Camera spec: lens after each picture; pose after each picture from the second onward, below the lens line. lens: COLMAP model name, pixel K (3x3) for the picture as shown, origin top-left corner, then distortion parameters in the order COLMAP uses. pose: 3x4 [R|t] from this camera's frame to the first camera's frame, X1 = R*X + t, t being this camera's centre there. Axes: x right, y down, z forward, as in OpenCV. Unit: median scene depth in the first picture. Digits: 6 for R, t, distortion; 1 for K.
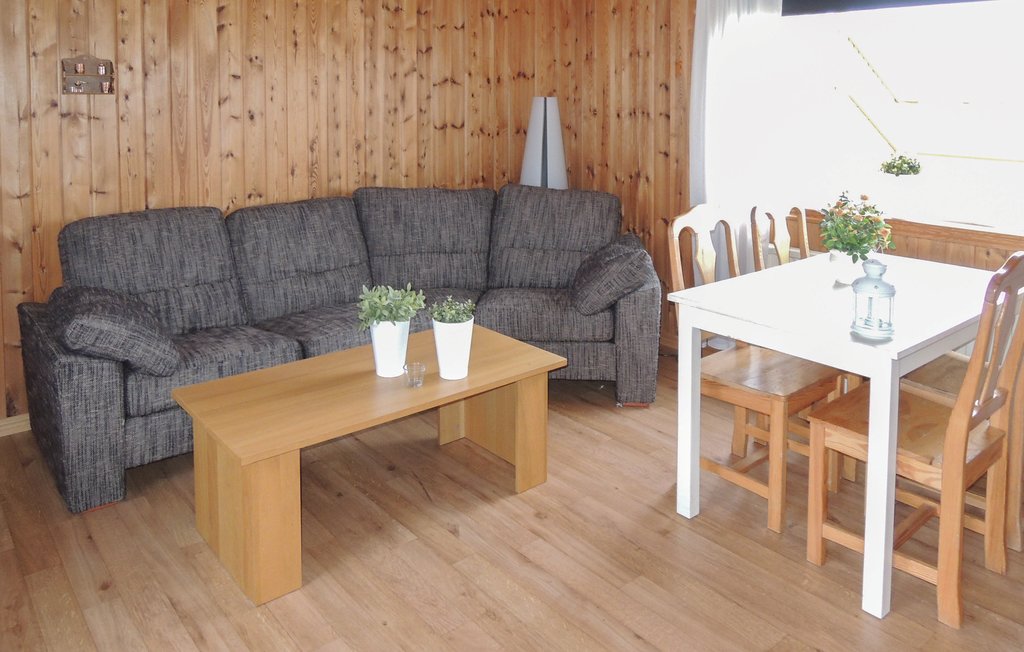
lens RADIAL K [[788.6, 0, 516.3], [0, 788.6, 281.9], [0, 0, 1]] dist [-0.049991, -0.002254]
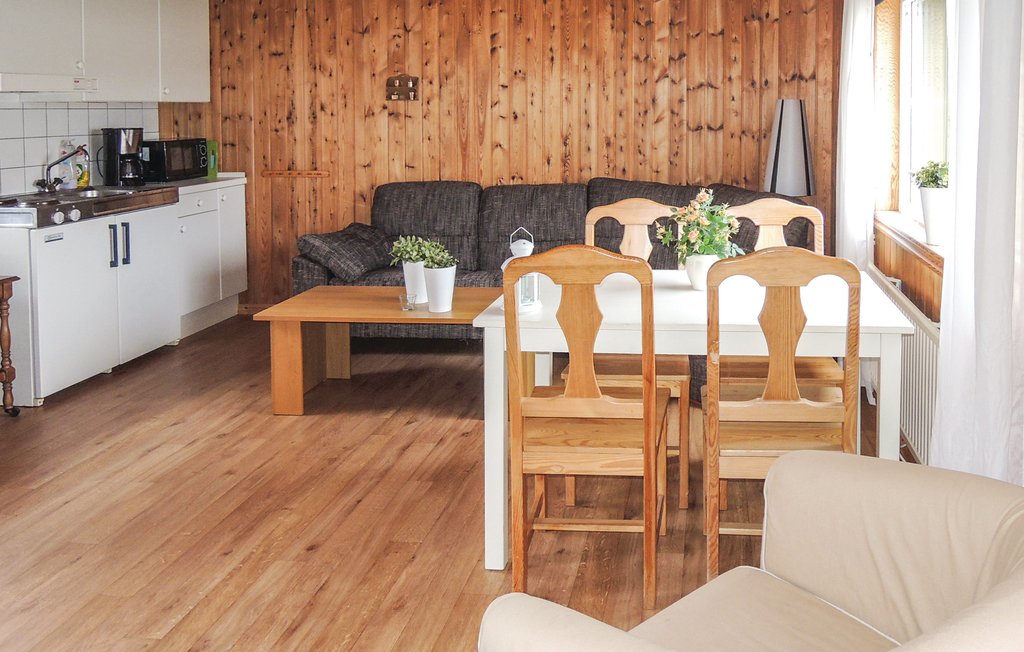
lens RADIAL K [[788.6, 0, 516.3], [0, 788.6, 281.9], [0, 0, 1]] dist [-0.049991, -0.002254]
pose [[0.663570, 0.151415, -0.732631, 0.677731], [-0.159494, 0.985422, 0.059201, -0.018941], [0.730915, 0.077567, 0.678047, 0.139826]]
